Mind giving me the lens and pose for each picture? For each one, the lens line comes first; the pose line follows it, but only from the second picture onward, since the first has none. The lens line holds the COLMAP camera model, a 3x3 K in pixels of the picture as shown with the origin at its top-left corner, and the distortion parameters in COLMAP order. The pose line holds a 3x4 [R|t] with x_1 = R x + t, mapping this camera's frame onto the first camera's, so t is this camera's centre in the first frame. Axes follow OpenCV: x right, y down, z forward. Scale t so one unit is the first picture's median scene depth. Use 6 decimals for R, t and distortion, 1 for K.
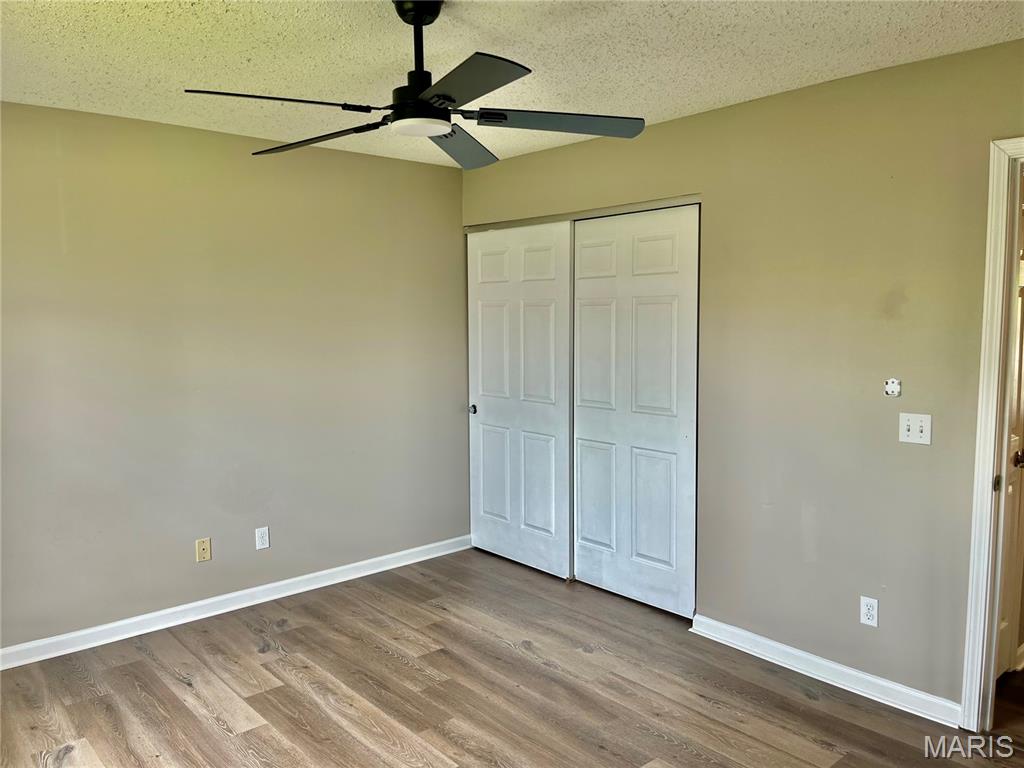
lens RADIAL K [[768.6, 0, 513.8], [0, 768.6, 384.1], [0, 0, 1]] dist [-0.004816, -0.053501]
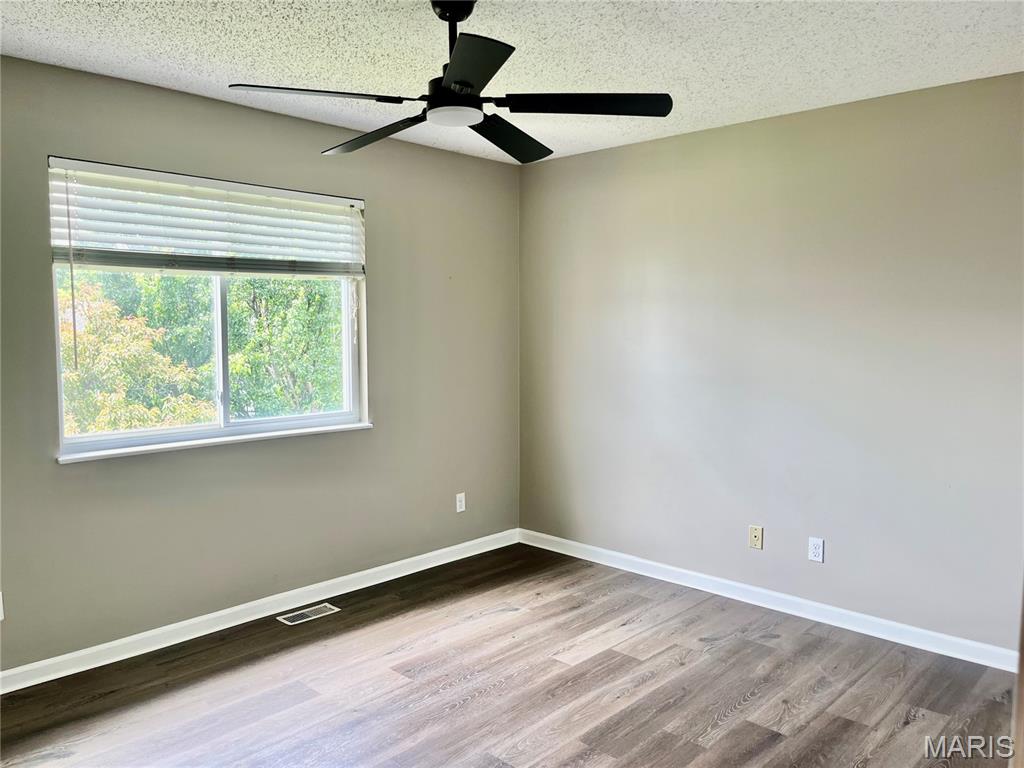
lens RADIAL K [[768.6, 0, 514.0], [0, 768.6, 381.1], [0, 0, 1]] dist [-0.004816, -0.053501]
pose [[0.090959, 0.090203, -0.991761, 0.647224], [-0.098182, 0.991850, 0.081207, -0.044281], [0.991003, 0.089986, 0.099074, 0.668164]]
